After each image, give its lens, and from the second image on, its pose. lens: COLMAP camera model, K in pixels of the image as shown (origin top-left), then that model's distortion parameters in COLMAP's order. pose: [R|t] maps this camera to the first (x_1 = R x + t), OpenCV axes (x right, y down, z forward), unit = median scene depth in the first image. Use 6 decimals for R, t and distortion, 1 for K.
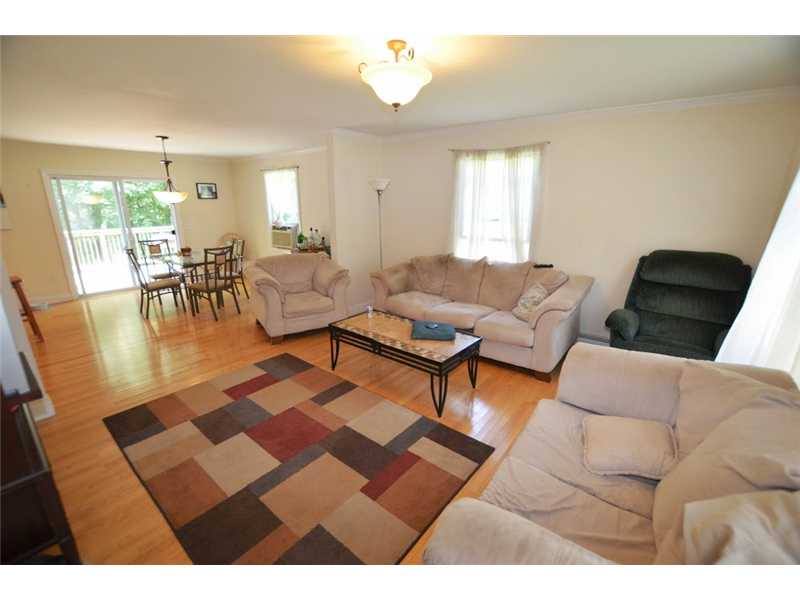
lens RADIAL K [[352.2, 0, 398.3], [0, 352.2, 305.8], [0, 0, 1]] dist [-0.026414, 0.001028]
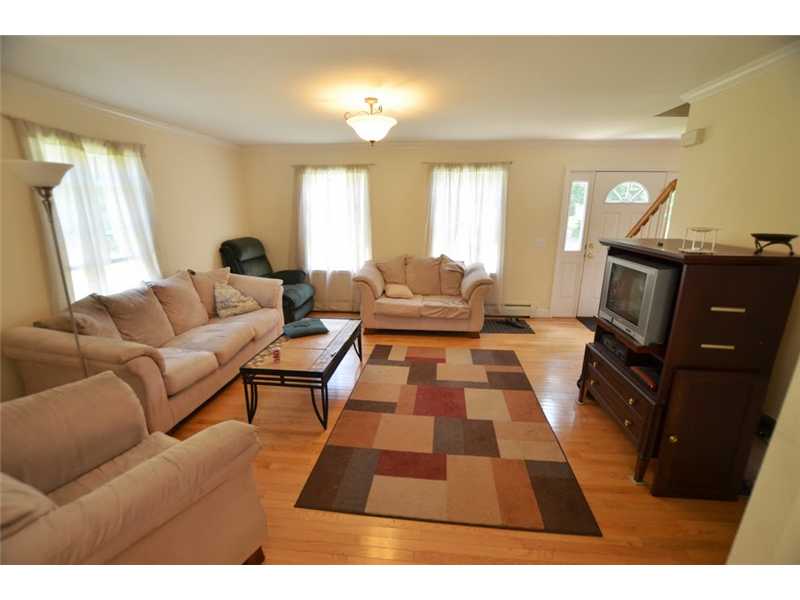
lens RADIAL K [[352.2, 0, 398.3], [0, 352.2, 305.8], [0, 0, 1]] dist [-0.026414, 0.001028]
pose [[-0.538483, -0.229879, 0.810674, -0.970041], [0.235424, 0.882713, 0.406685, -0.384701], [-0.809081, 0.409845, -0.421207, 1.268107]]
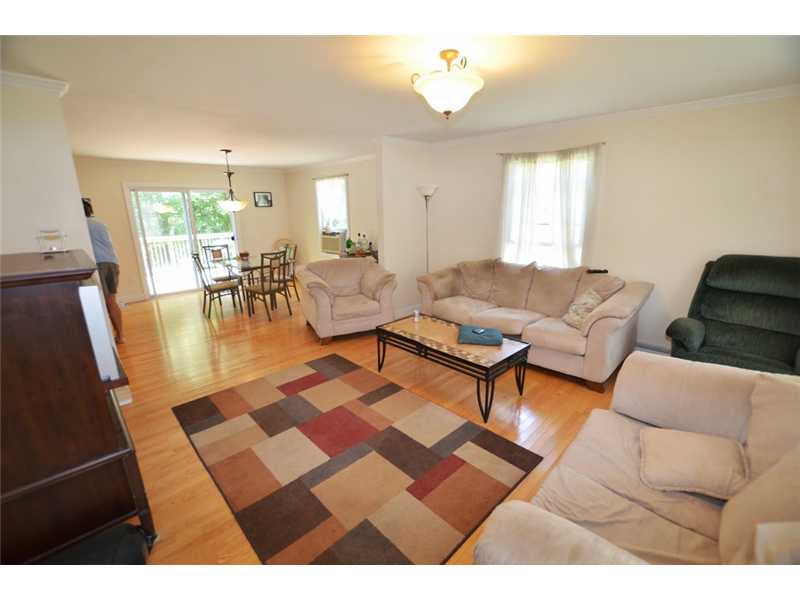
lens RADIAL K [[352.2, 0, 398.3], [0, 352.2, 305.8], [0, 0, 1]] dist [-0.026414, 0.001028]
pose [[0.992566, 0.016673, -0.120562, -0.011674], [-0.018345, 0.999750, -0.012769, 0.003538], [0.120319, 0.014886, 0.992624, -0.016233]]
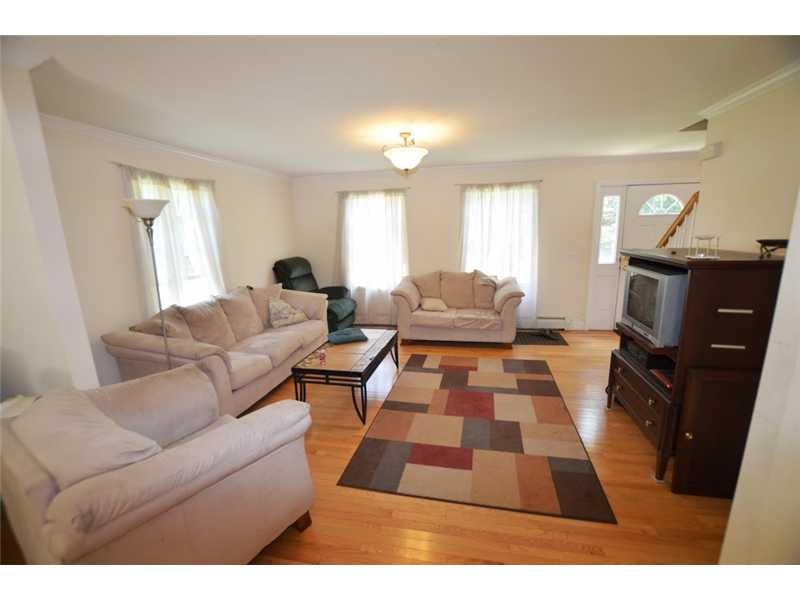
lens RADIAL K [[352.2, 0, 398.3], [0, 352.2, 305.8], [0, 0, 1]] dist [-0.026414, 0.001028]
pose [[-0.442250, -0.183088, 0.878006, -1.074686], [0.280421, 0.901637, 0.329264, -0.393369], [-0.851927, 0.391828, -0.347407, 1.302472]]
